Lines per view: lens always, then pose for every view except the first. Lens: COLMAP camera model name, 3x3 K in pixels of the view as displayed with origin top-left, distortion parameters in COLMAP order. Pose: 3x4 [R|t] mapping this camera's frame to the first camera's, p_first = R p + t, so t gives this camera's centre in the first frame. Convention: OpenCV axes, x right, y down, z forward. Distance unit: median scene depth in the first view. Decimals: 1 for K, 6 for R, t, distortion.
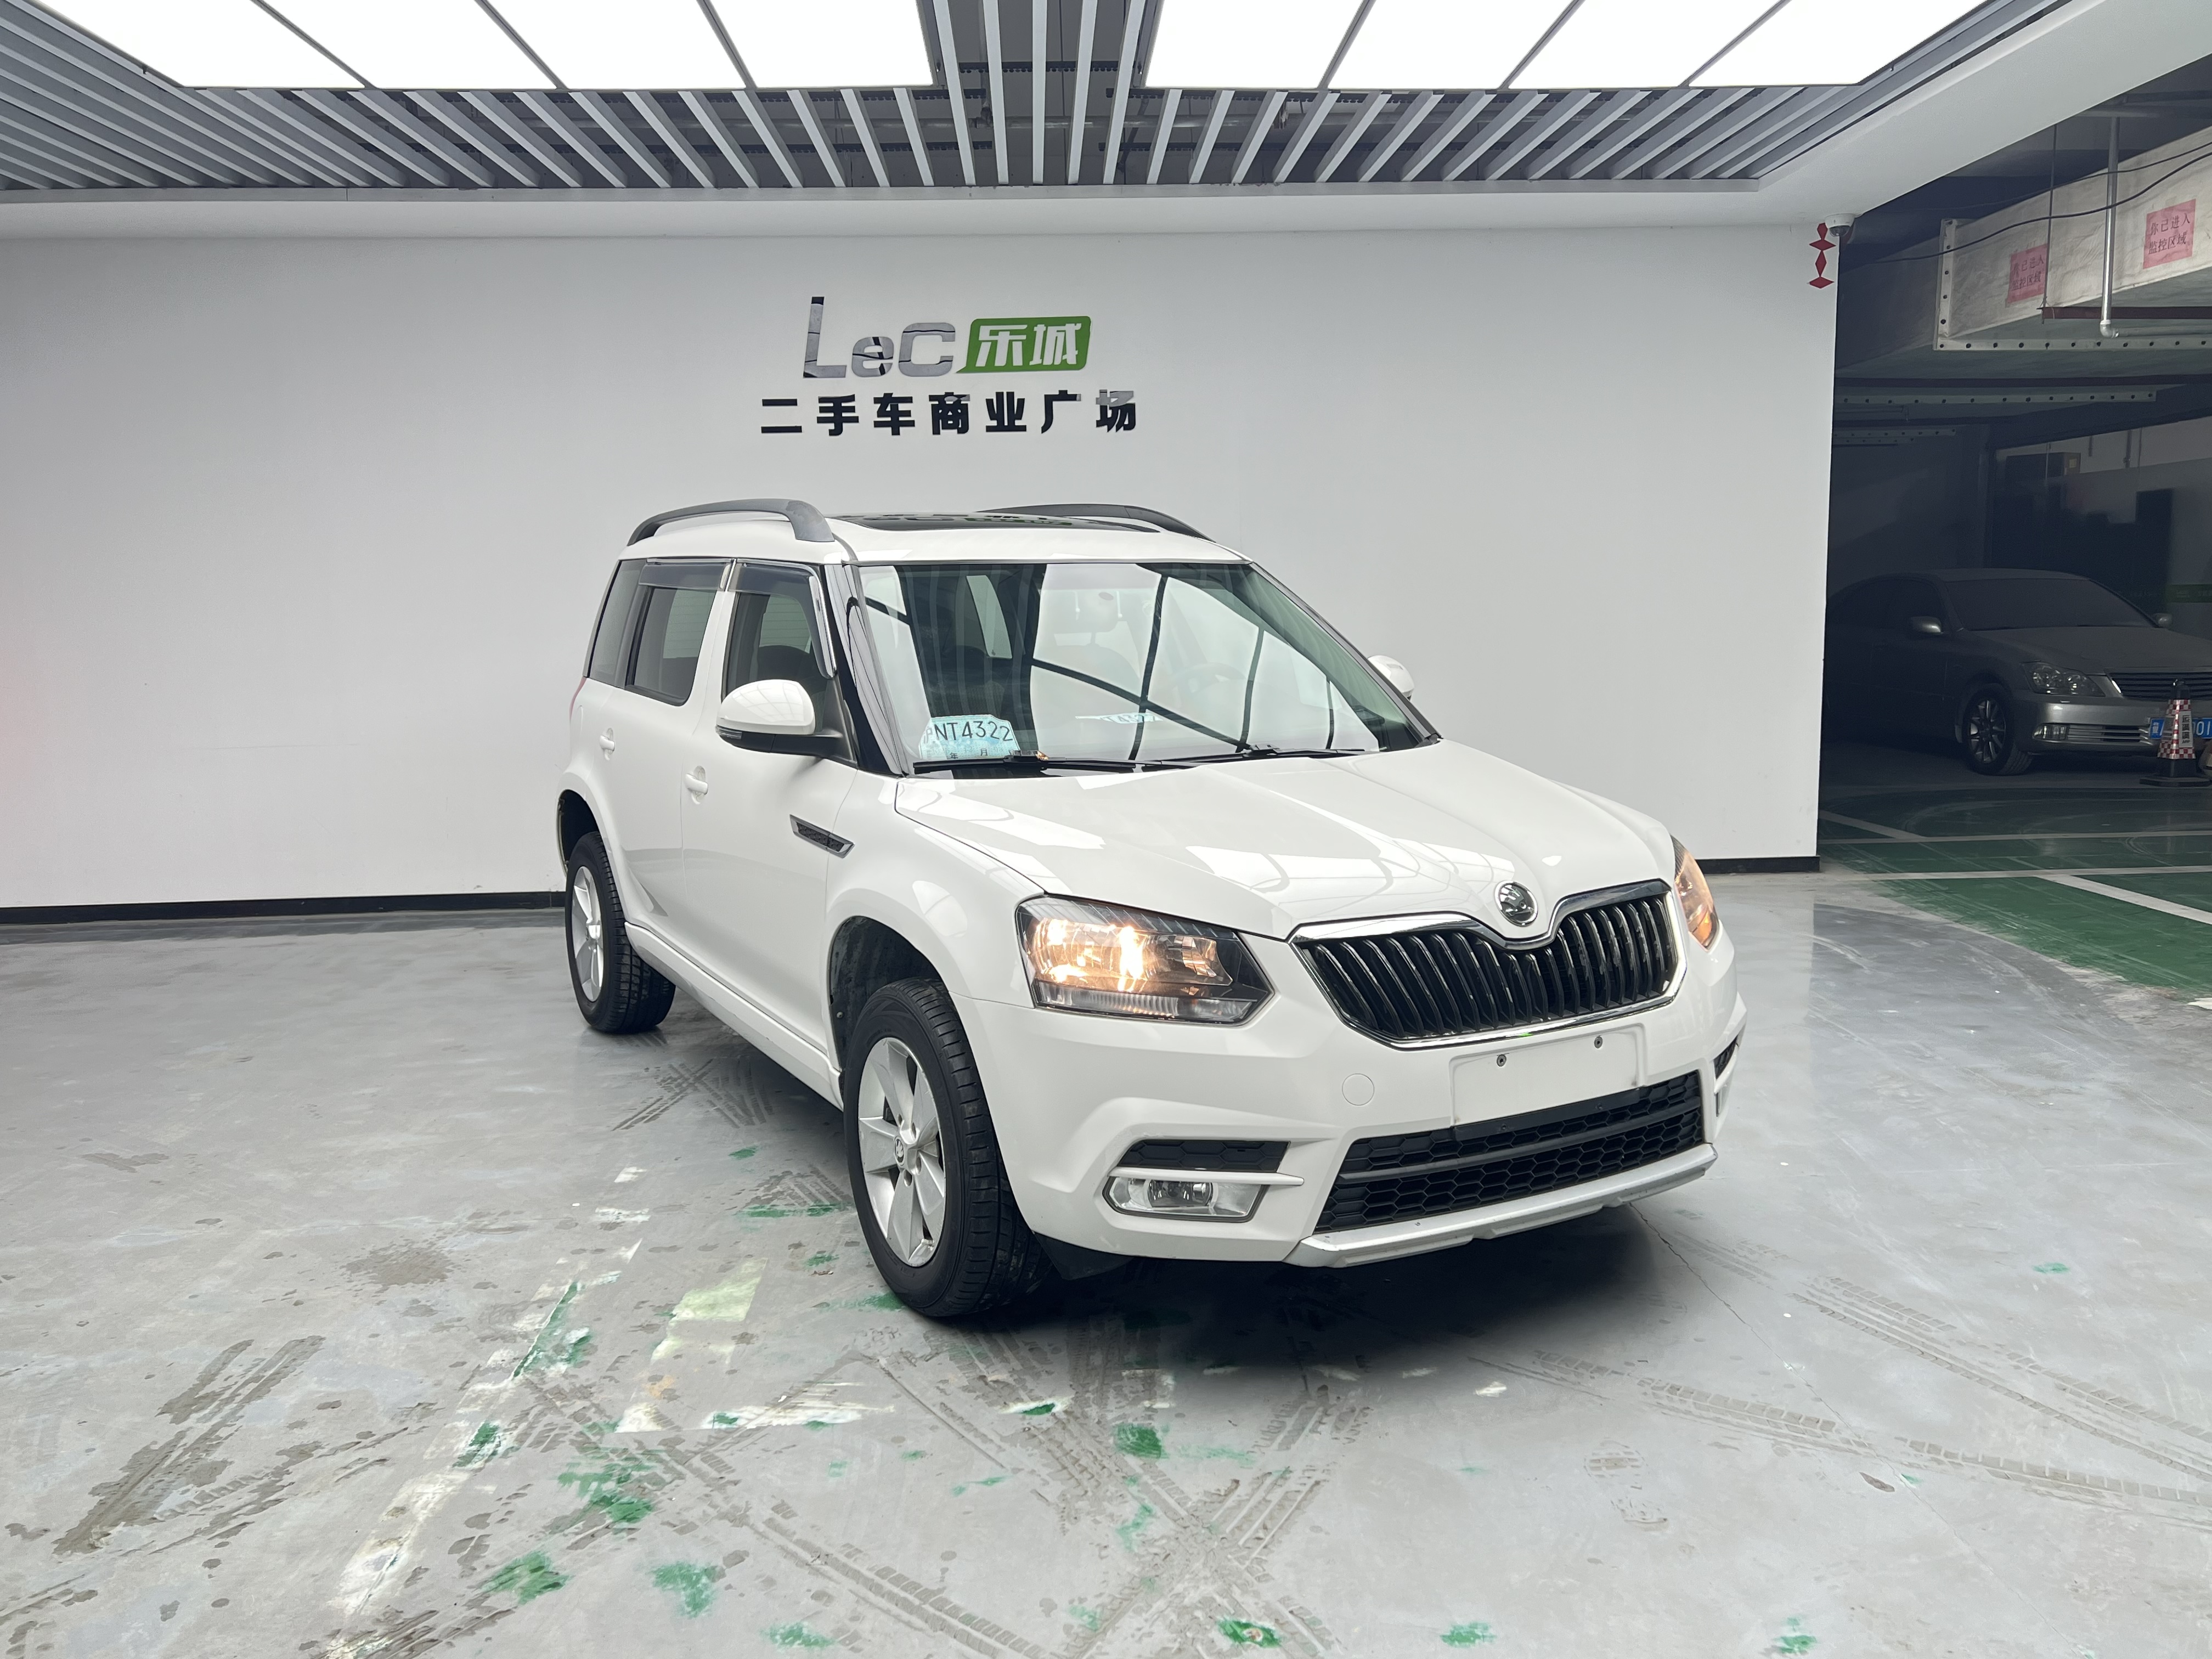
lens RADIAL K [[1728.8, 0, 1107.2], [0, 1728.8, 832.1], [0, 0, 1]] dist [0.055538, -0.057492]
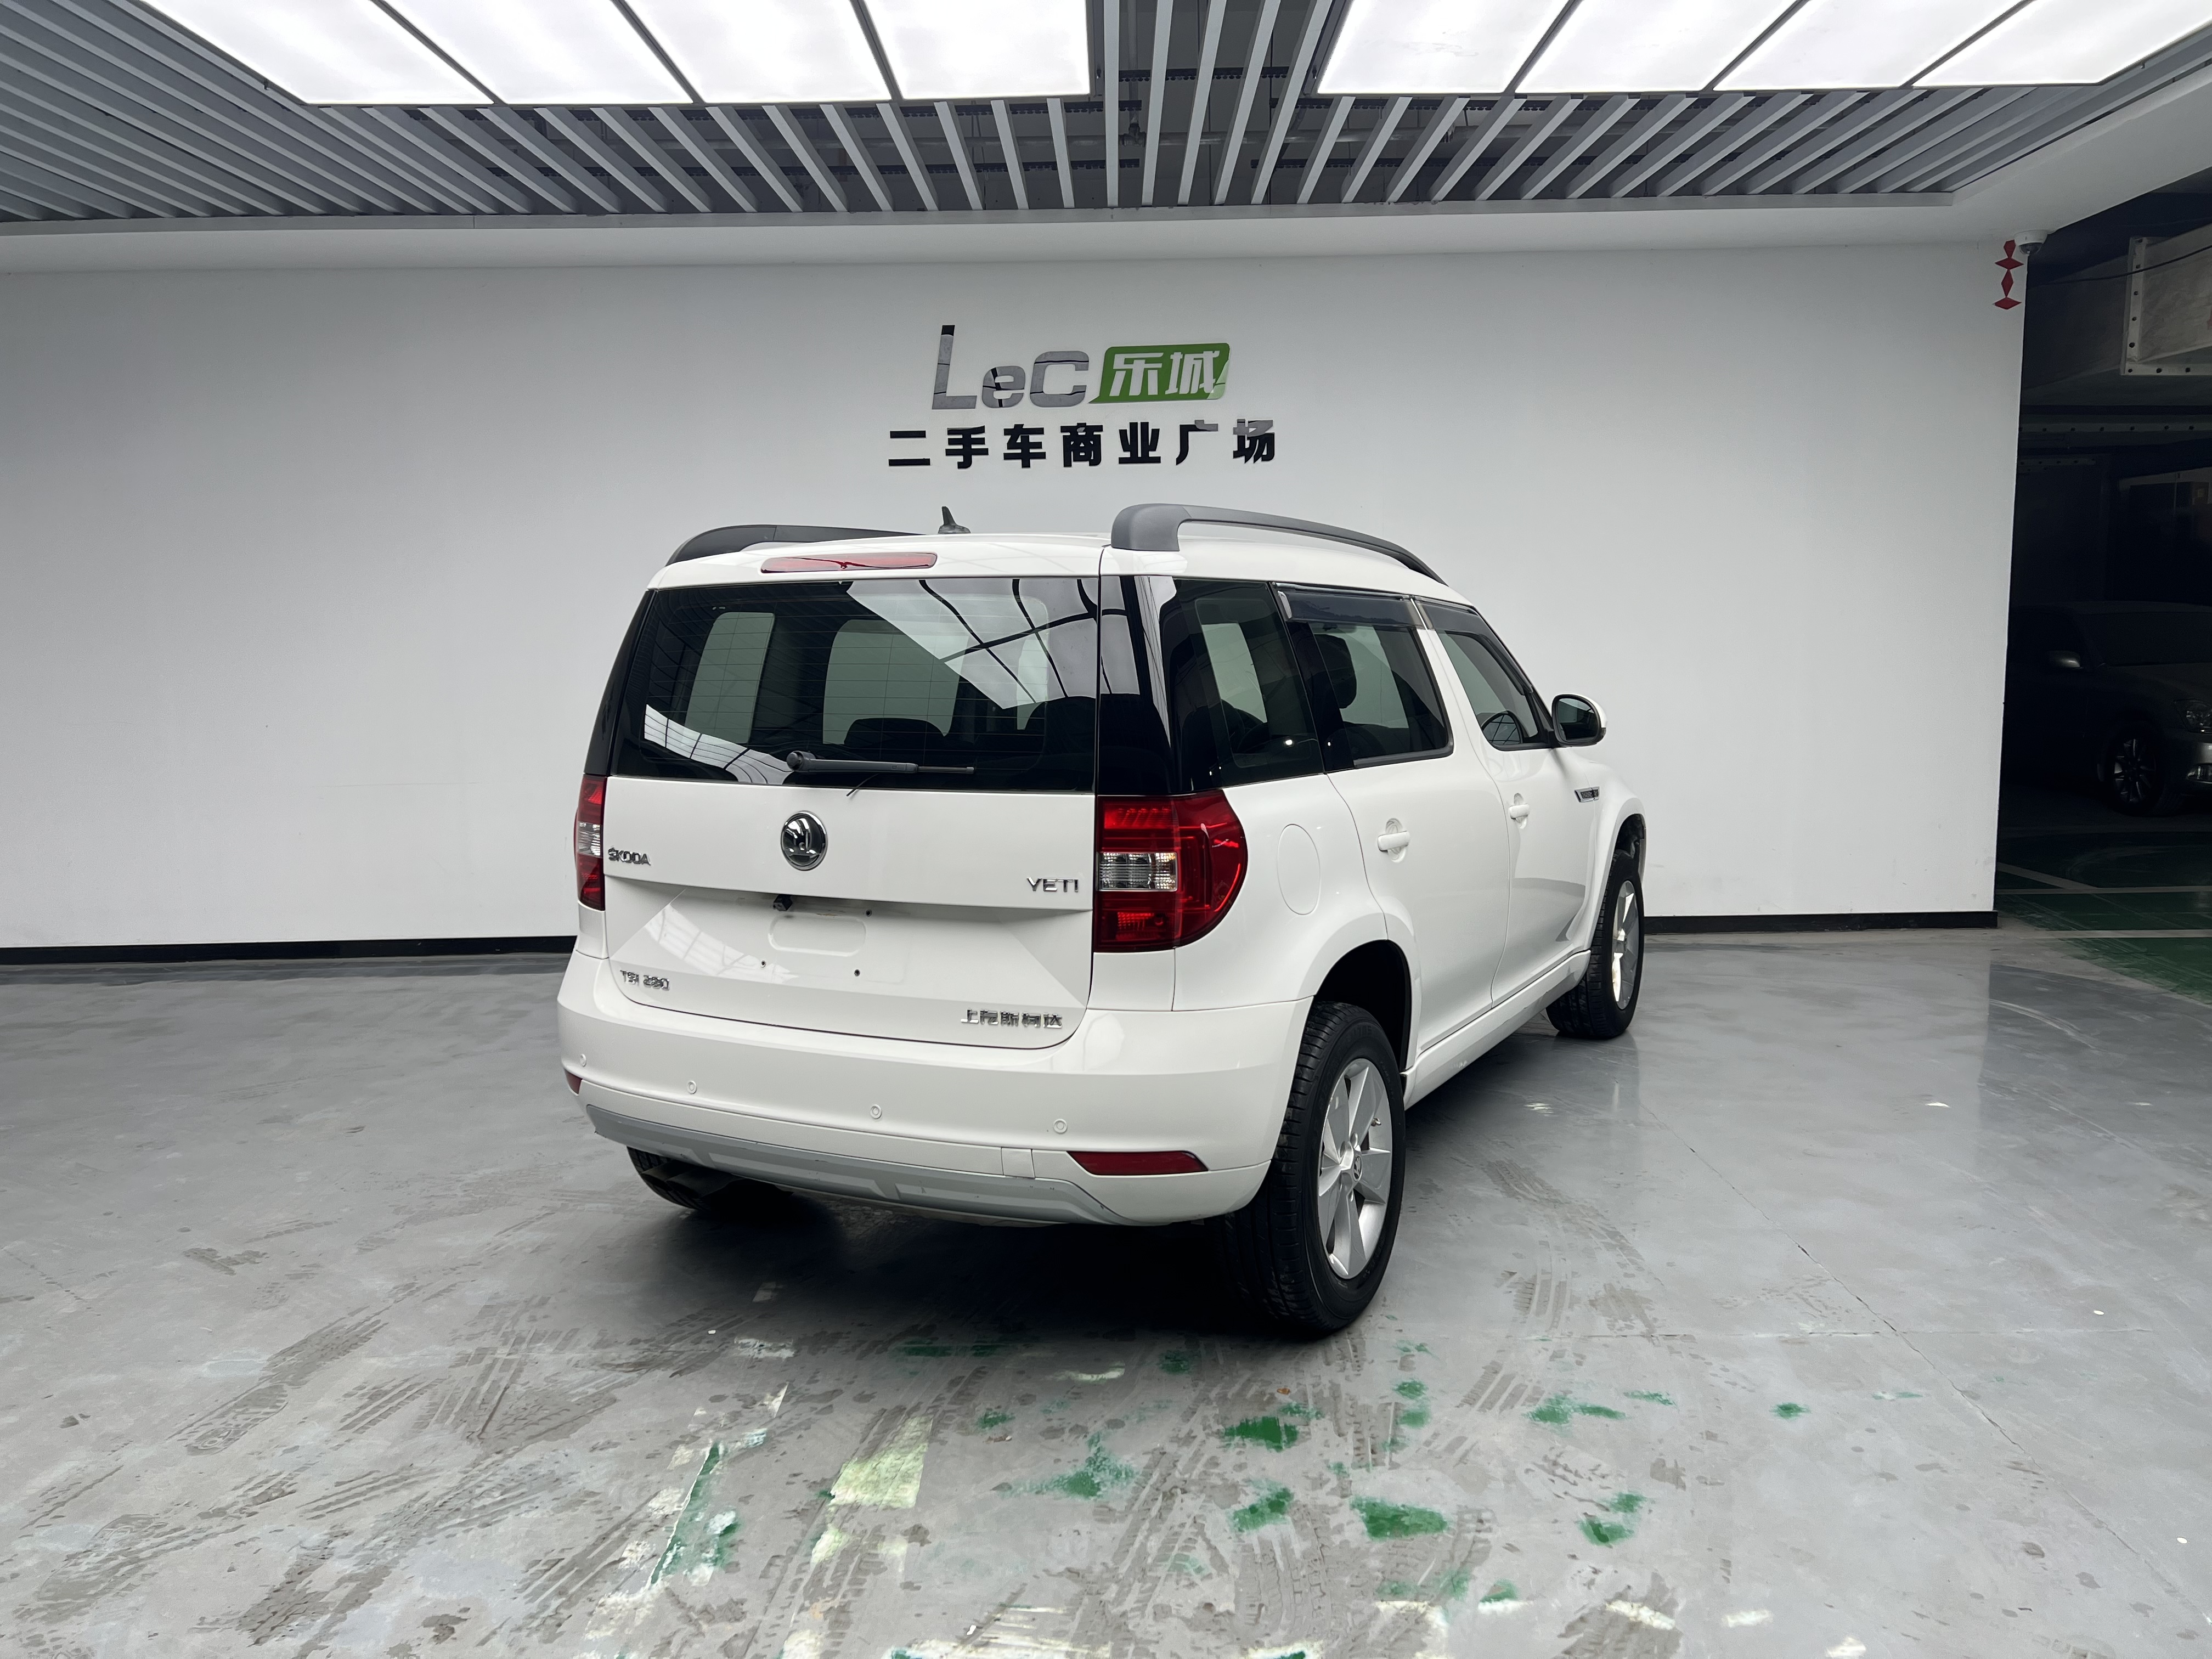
lens RADIAL K [[1663.2, 0, 1106.0], [0, 1663.2, 829.5], [0, 0, 1]] dist [0.062113, -0.066990]
pose [[0.998943, 0.008641, -0.045148, -0.041403], [-0.009092, 0.999911, -0.009786, -0.022384], [0.045059, 0.010186, 0.998932, 0.091943]]
